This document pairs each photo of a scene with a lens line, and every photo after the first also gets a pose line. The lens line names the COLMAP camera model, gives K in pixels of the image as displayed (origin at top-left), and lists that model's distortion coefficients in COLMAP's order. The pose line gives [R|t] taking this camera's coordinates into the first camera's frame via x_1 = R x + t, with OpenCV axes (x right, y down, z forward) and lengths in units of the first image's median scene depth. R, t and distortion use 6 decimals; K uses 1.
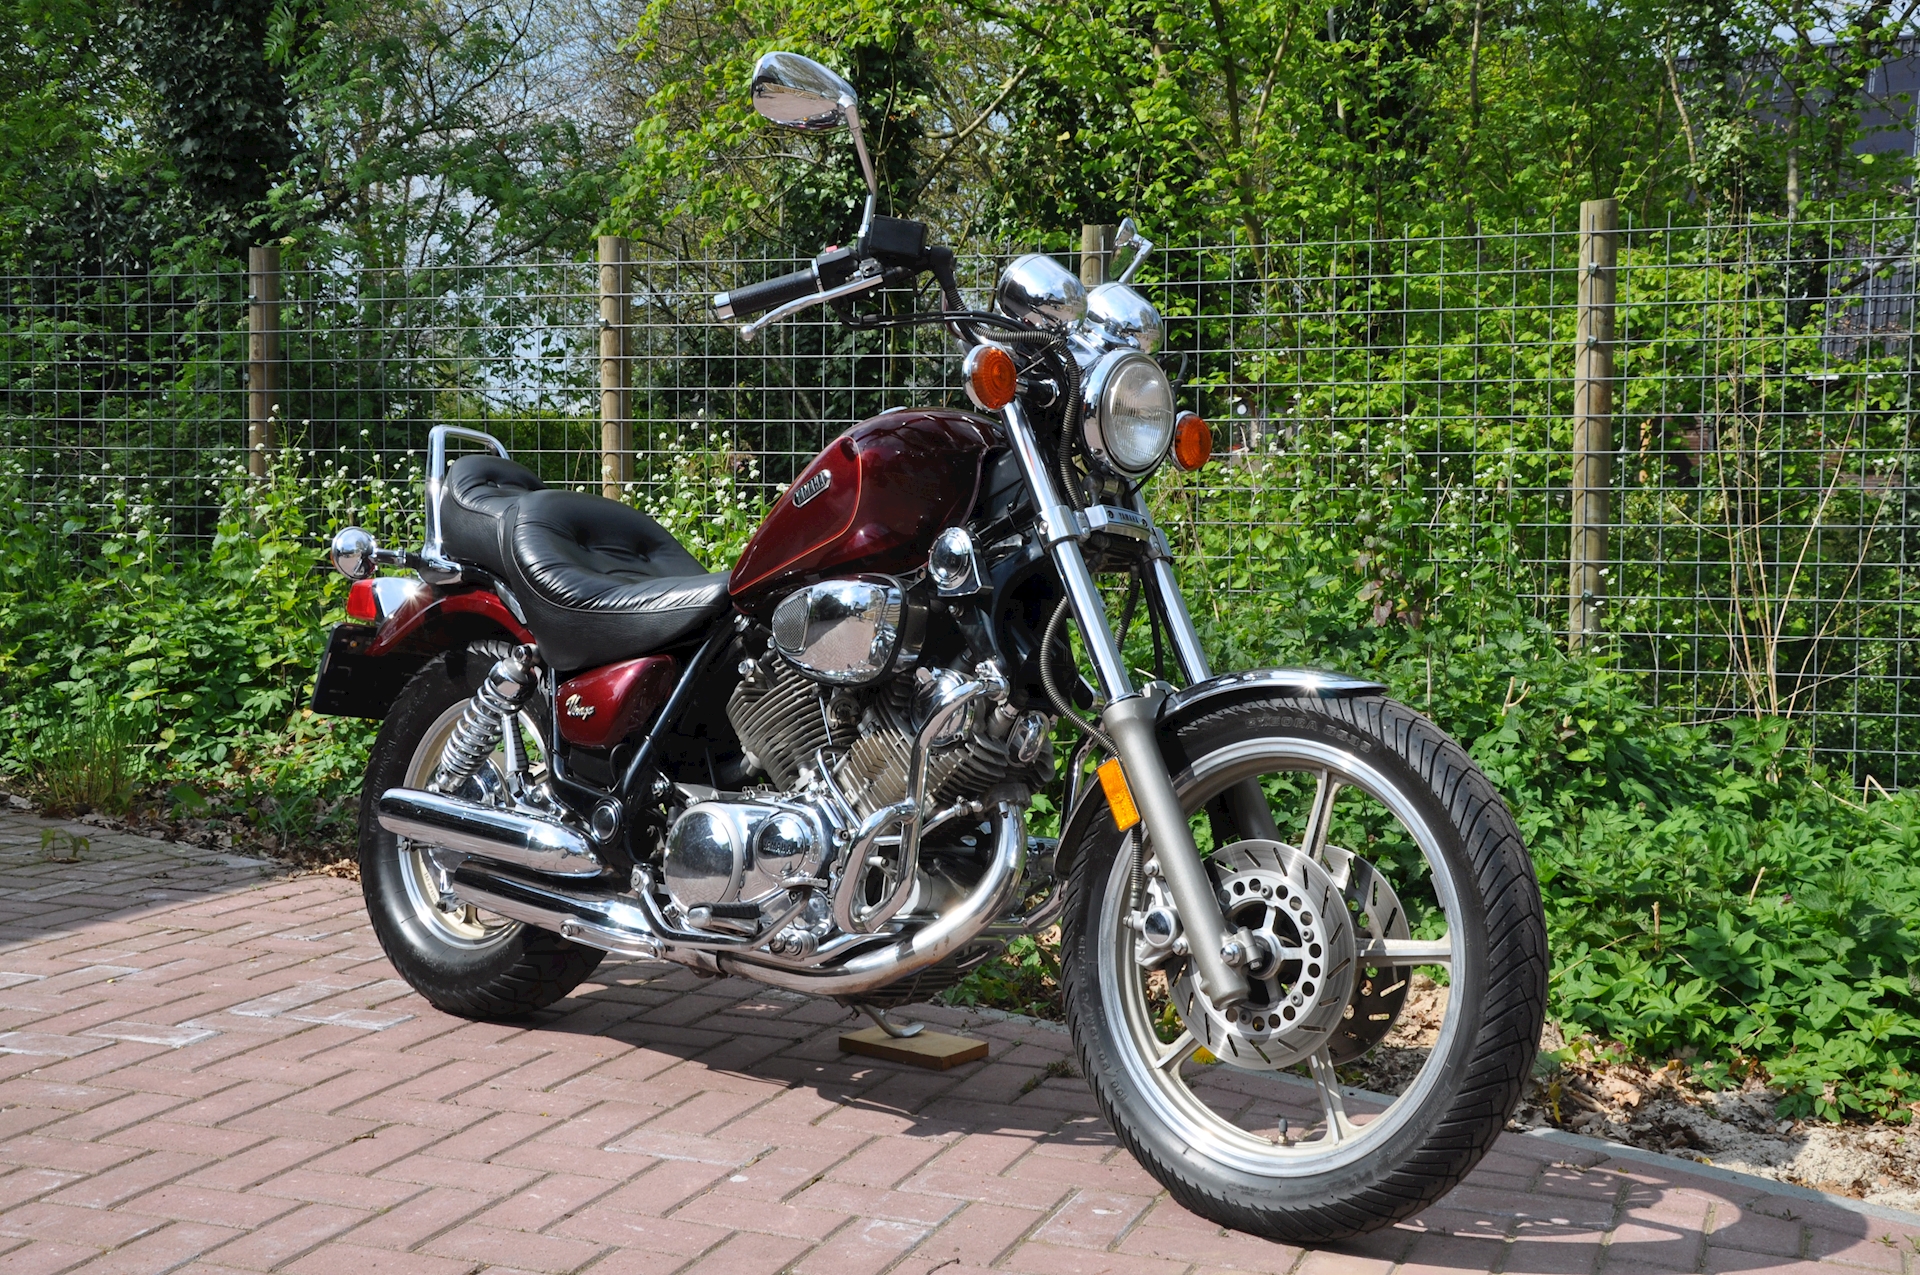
lens RADIAL K [[2352.7, 0, 960.0], [0, 2352.7, 637.5], [0, 0, 1]] dist [0.096140, 0.010466]
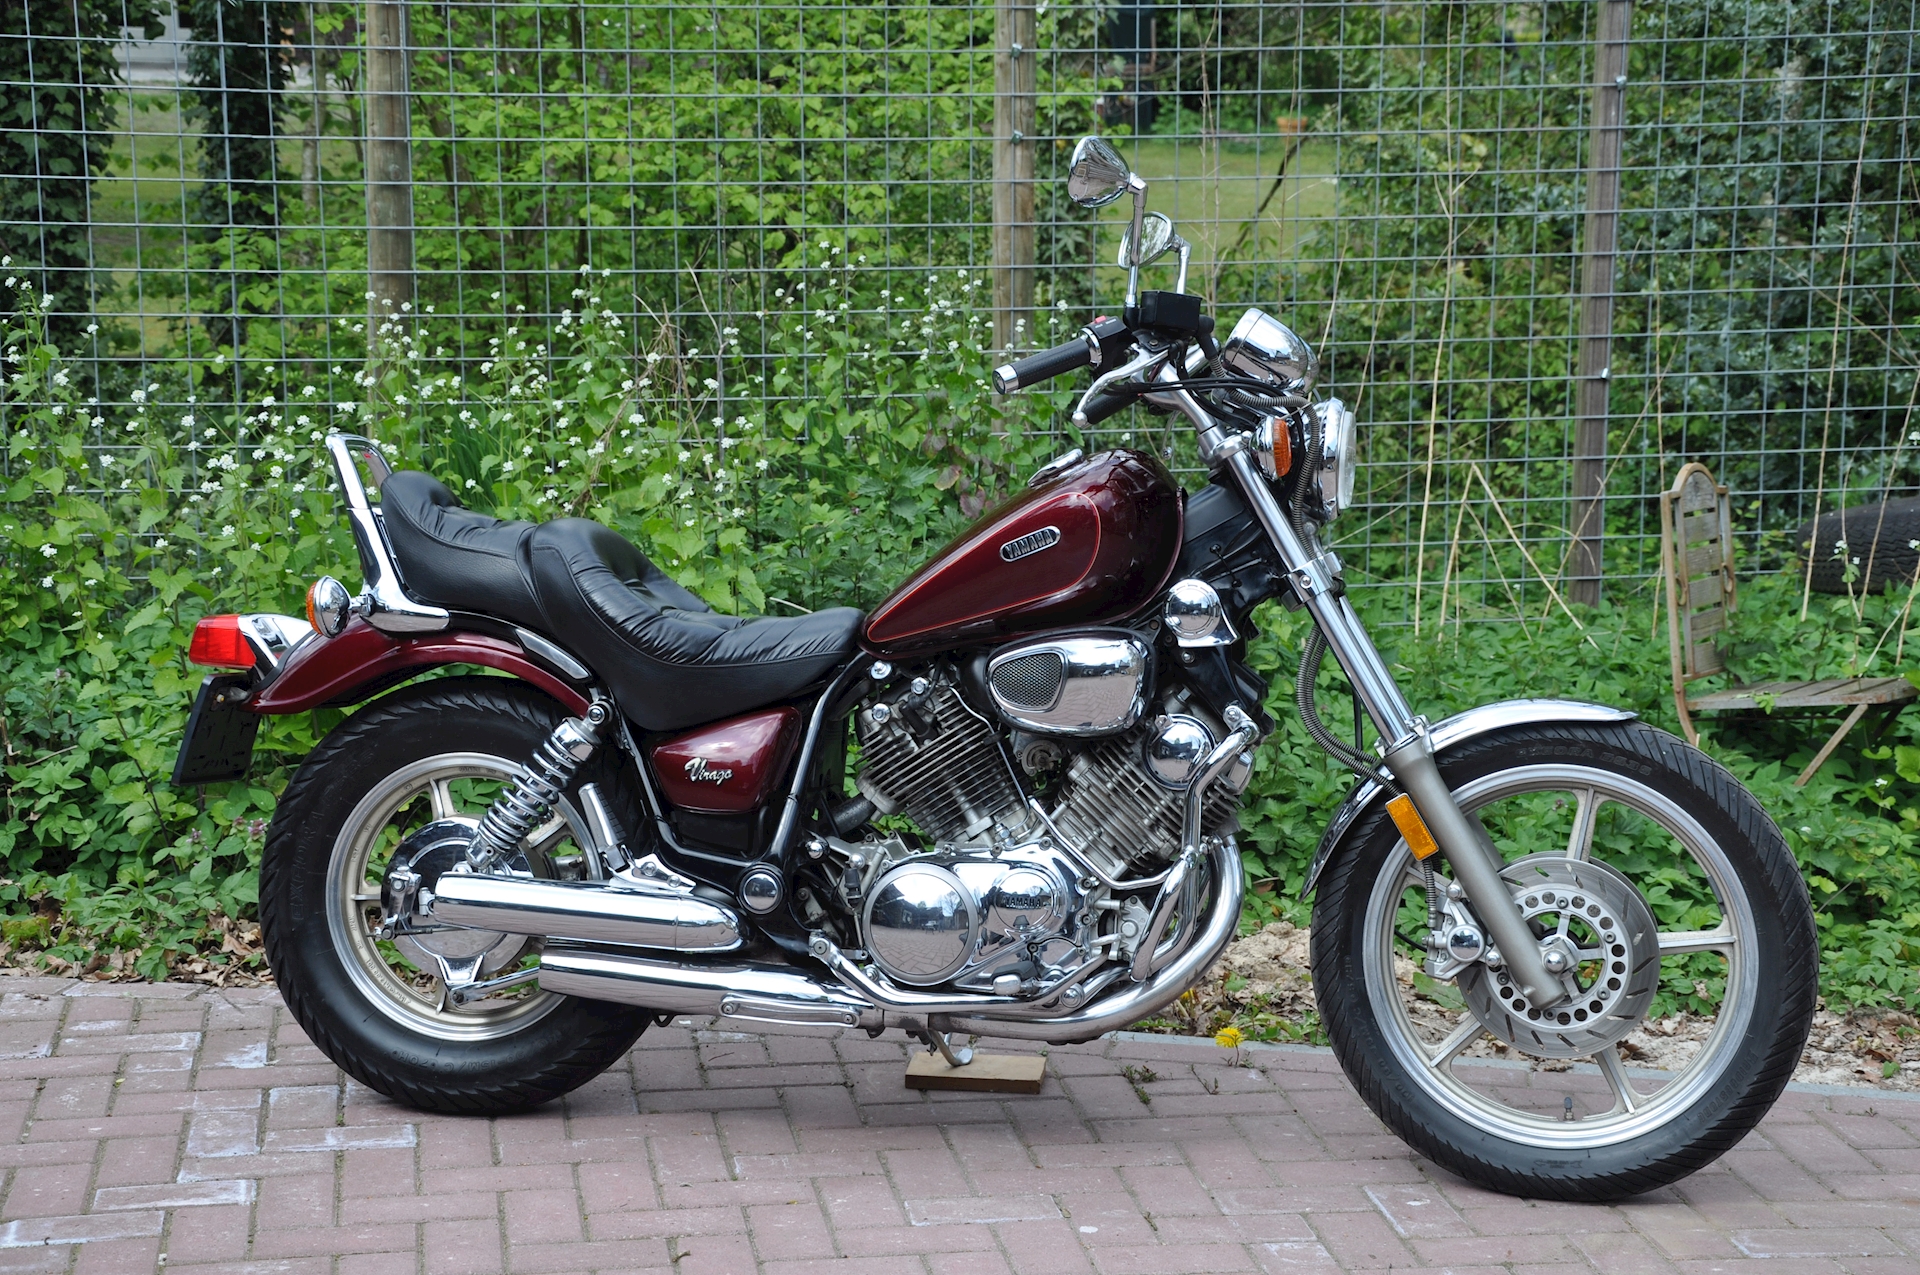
lens RADIAL K [[3565.8, 0, 960.0], [0, 3565.8, 637.5], [0, 0, 1]] dist [0.315383, 0.225633]
pose [[0.862709, -0.088593, 0.497879, -0.862349], [0.035760, 0.992758, 0.114687, -0.202401], [-0.504434, -0.081137, 0.859630, -0.295427]]
